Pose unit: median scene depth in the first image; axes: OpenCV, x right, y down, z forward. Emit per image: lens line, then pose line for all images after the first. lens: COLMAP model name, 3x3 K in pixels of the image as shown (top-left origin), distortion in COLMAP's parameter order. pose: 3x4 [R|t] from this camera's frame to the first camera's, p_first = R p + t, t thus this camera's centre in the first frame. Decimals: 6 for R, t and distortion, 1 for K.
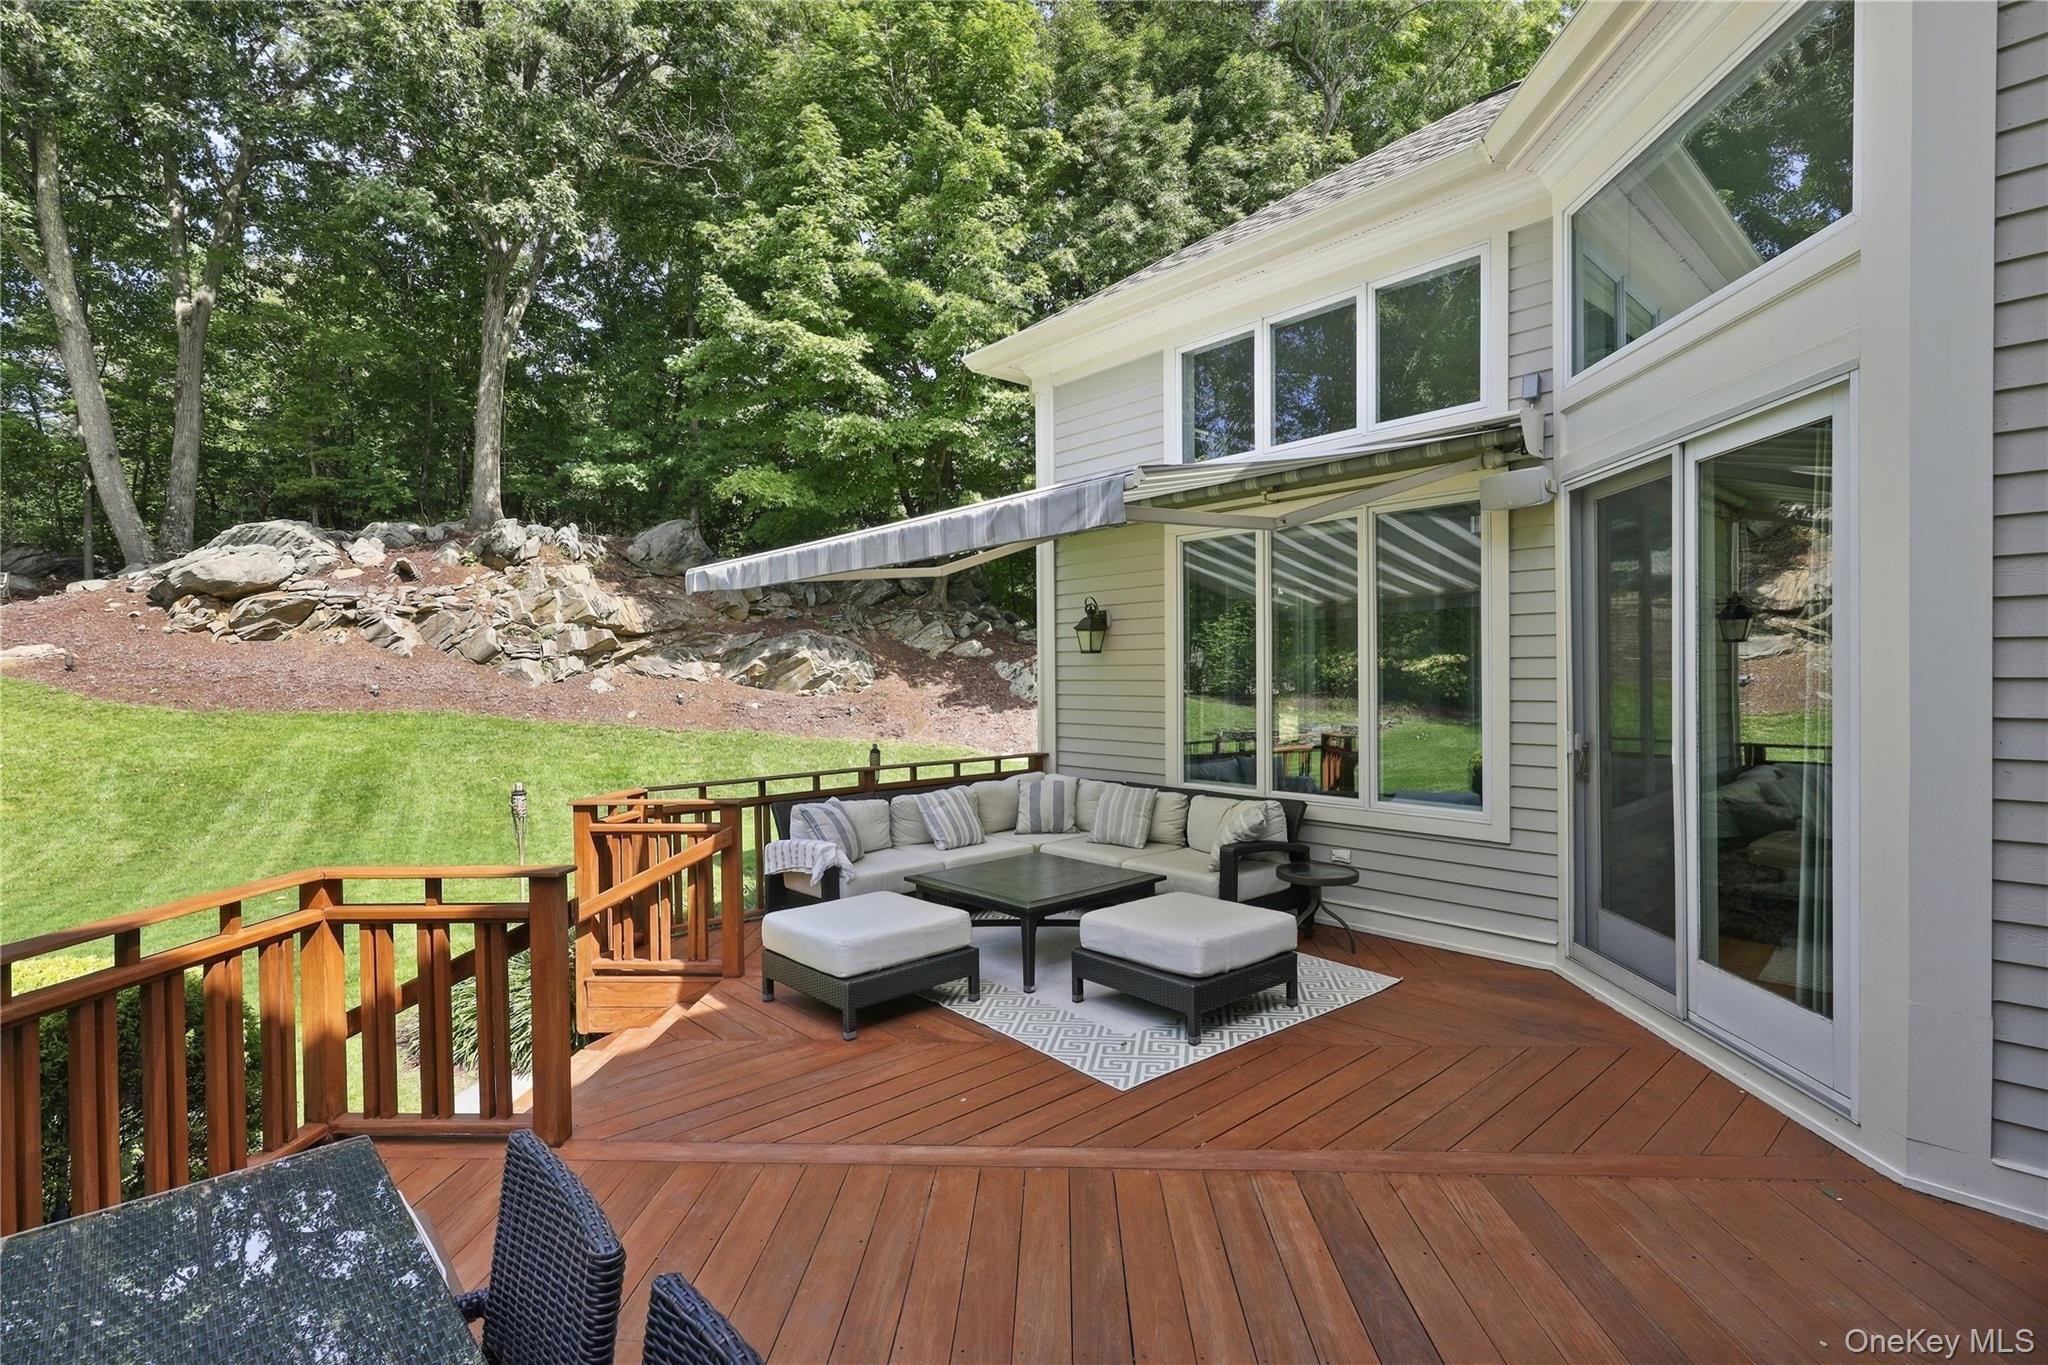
lens RADIAL K [[961.6, 0, 1024.0], [0, 961.6, 682.5], [0, 0, 1]] dist [-0.009704, -0.000089]
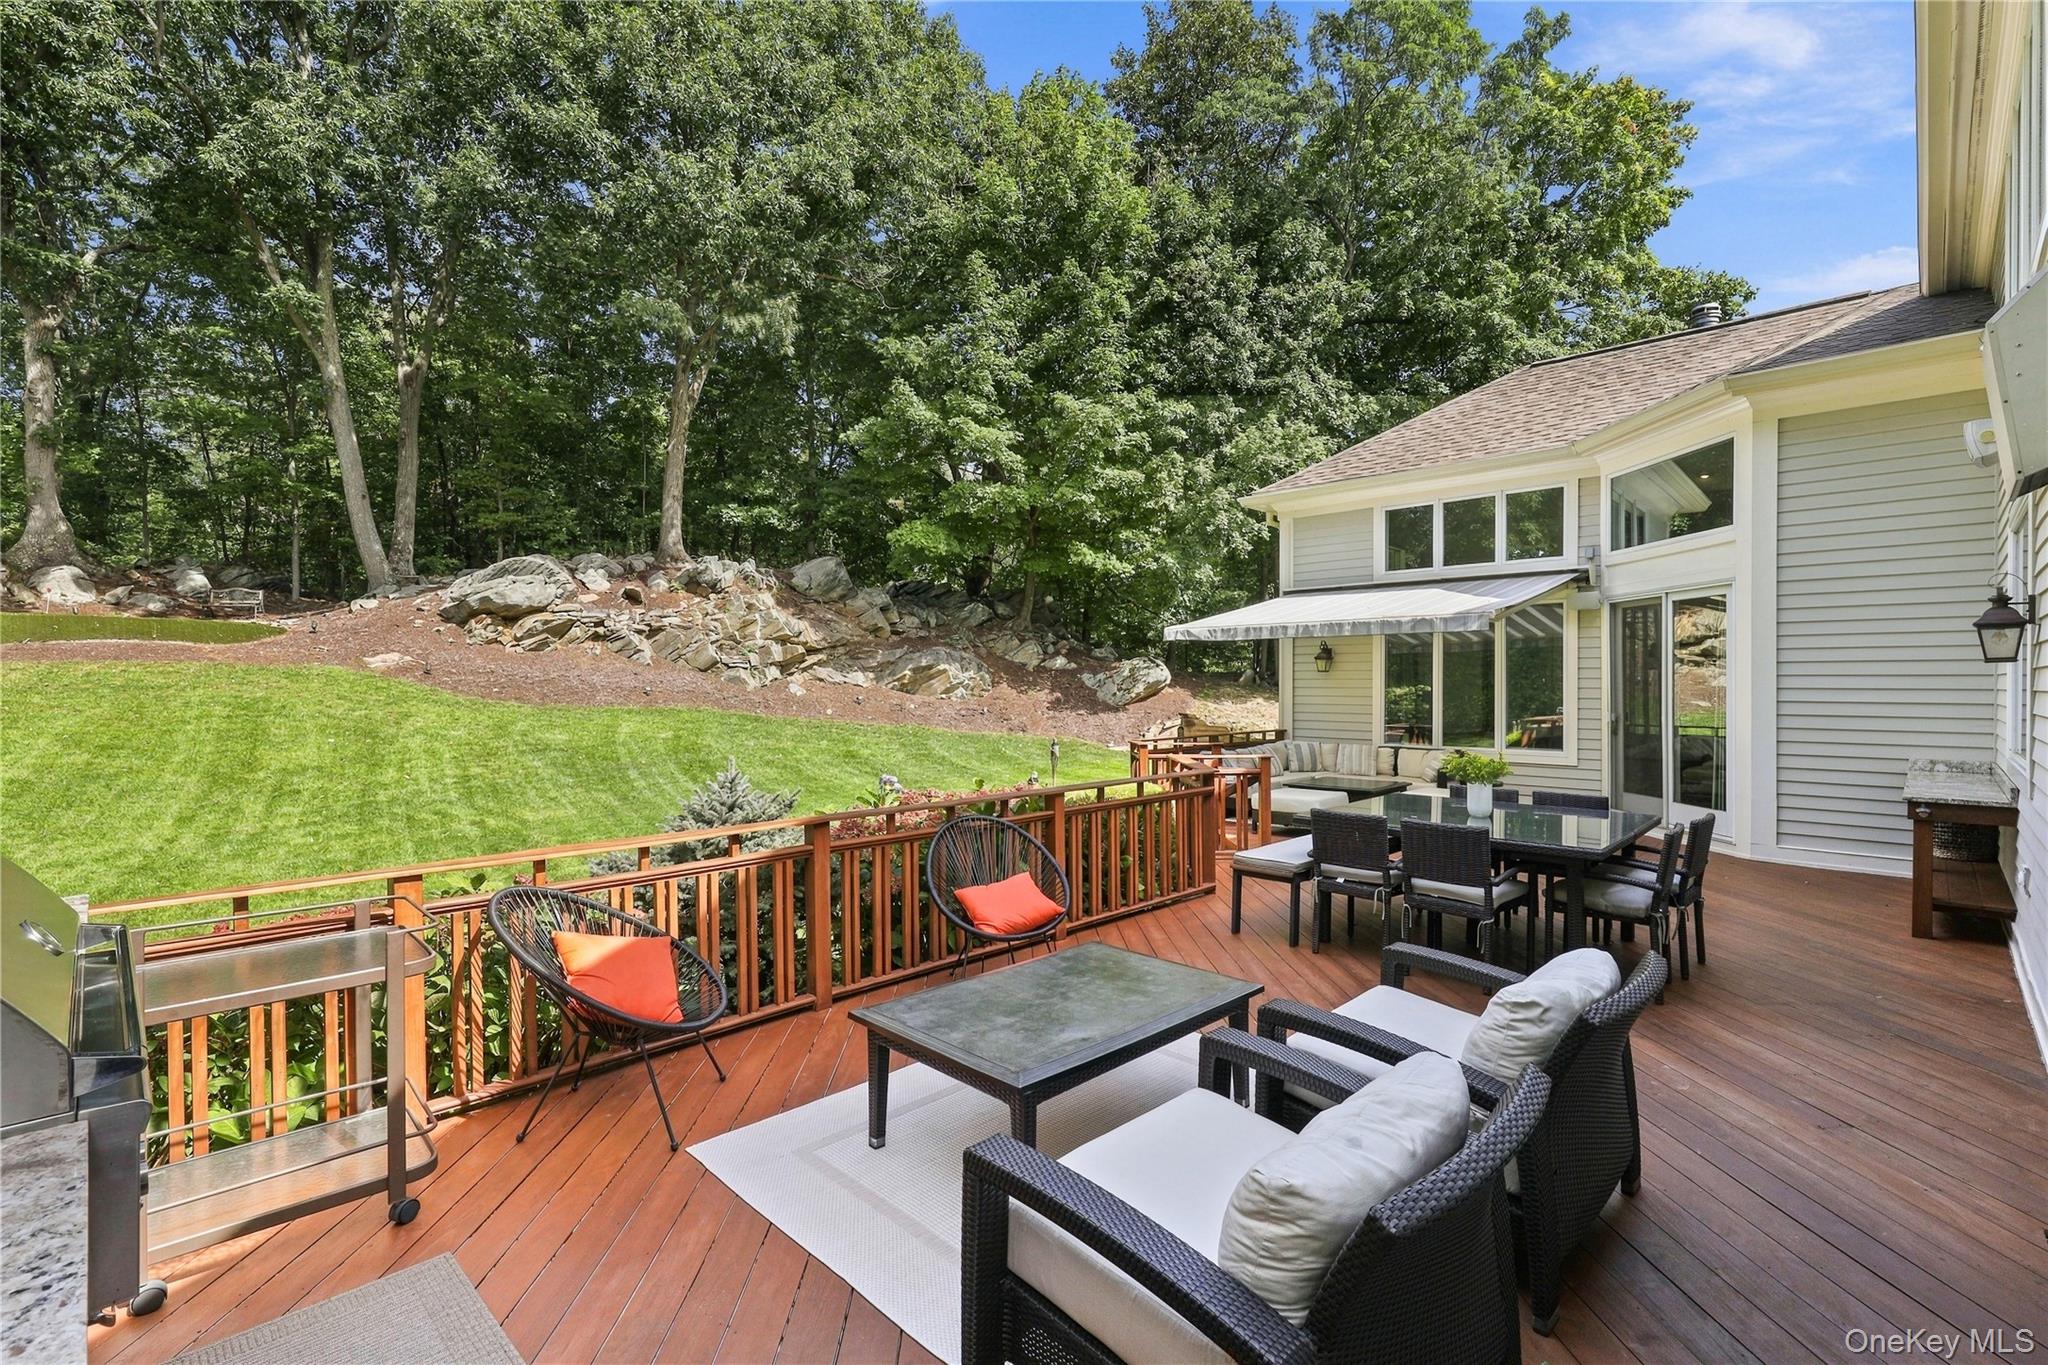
lens RADIAL K [[921.1, 0, 1024.0], [0, 921.1, 682.5], [0, 0, 1]] dist [0.000956, 0.000177]
pose [[0.997709, 0.010061, 0.066894, -0.223097], [-0.009361, 0.999898, -0.010761, 0.004517], [-0.066995, 0.010110, 0.997702, -0.249736]]
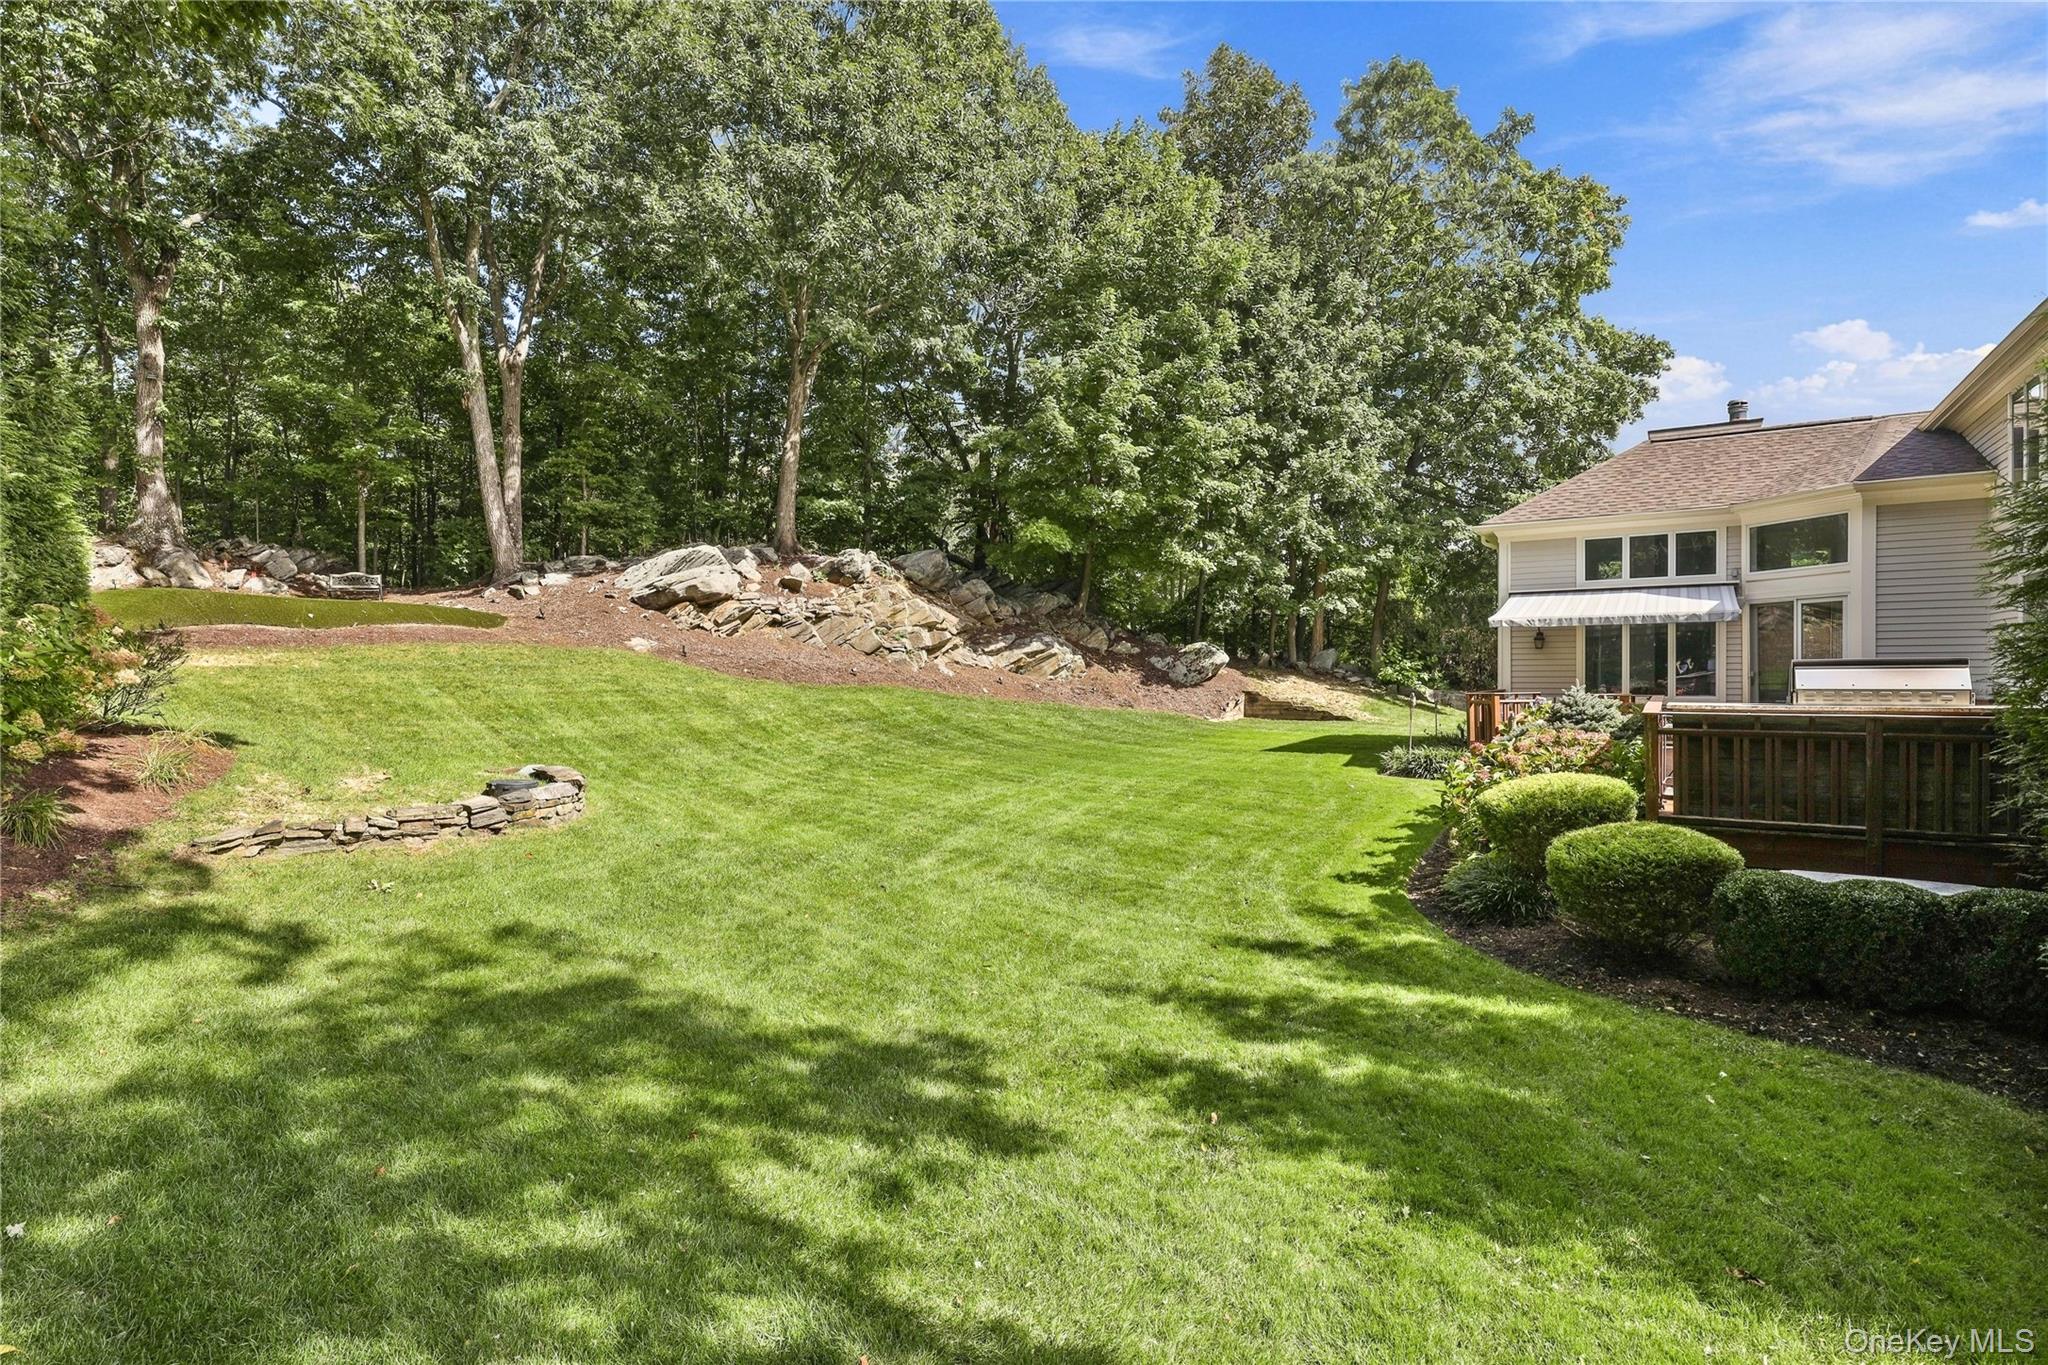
lens RADIAL K [[1012.2, 0, 999.8], [0, 1012.2, 673.3], [0, 0, 1]] dist [0.000339, -0.000090]
pose [[0.967849, 0.003966, 0.251502, -0.751110], [-0.000677, 0.999913, -0.013162, 0.026551], [-0.251532, 0.012568, 0.967767, -0.472454]]
